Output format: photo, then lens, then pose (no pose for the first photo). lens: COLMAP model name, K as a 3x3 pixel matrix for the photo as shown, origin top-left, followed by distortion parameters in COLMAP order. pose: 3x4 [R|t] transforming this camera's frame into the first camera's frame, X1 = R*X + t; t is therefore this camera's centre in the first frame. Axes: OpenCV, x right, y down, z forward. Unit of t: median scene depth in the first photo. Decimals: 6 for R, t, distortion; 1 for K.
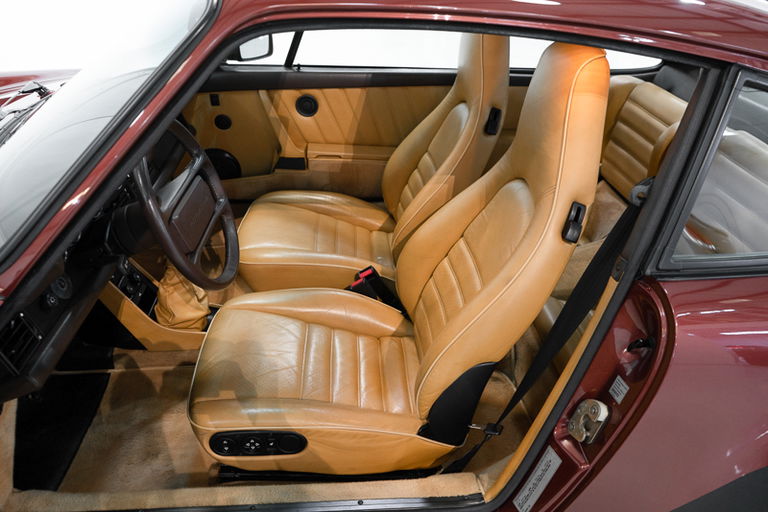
lens RADIAL K [[610.9, 0, 384.0], [0, 610.9, 256.0], [0, 0, 1]] dist [-0.016629, 0.004150]
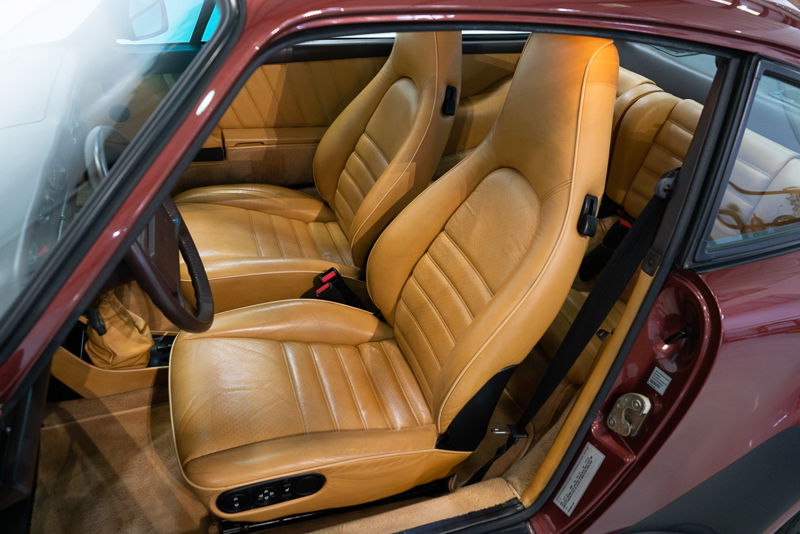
lens RADIAL K [[636.4, 0, 400.0], [0, 636.4, 267.0], [0, 0, 1]] dist [-0.016629, 0.004150]
pose [[0.963592, -0.118070, 0.239895, -0.162312], [0.097666, 0.990648, 0.095273, -0.069358], [-0.248901, -0.068375, 0.966112, 0.059453]]
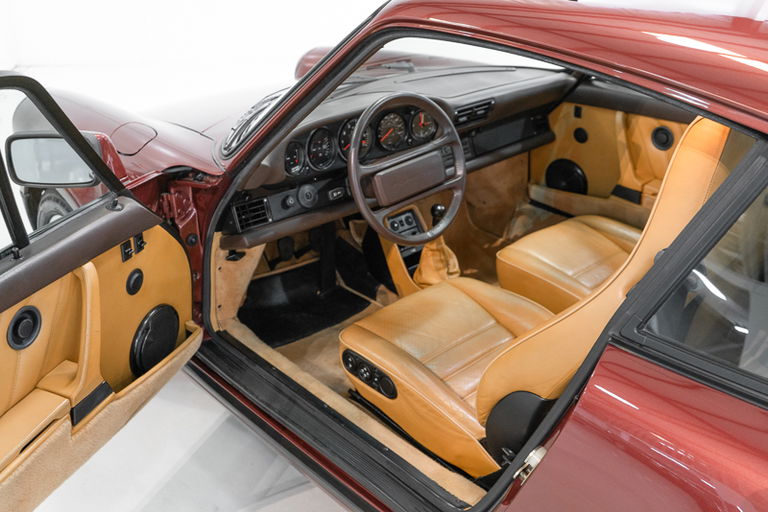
lens RADIAL K [[727.0, 0, 384.0], [0, 727.0, 256.0], [0, 0, 1]] dist [0.007288, 0.001482]
pose [[0.638148, 0.330431, -0.695401, 0.548379], [-0.381814, 0.920150, 0.086845, -0.026335], [0.668570, 0.210094, 0.713355, -0.020734]]
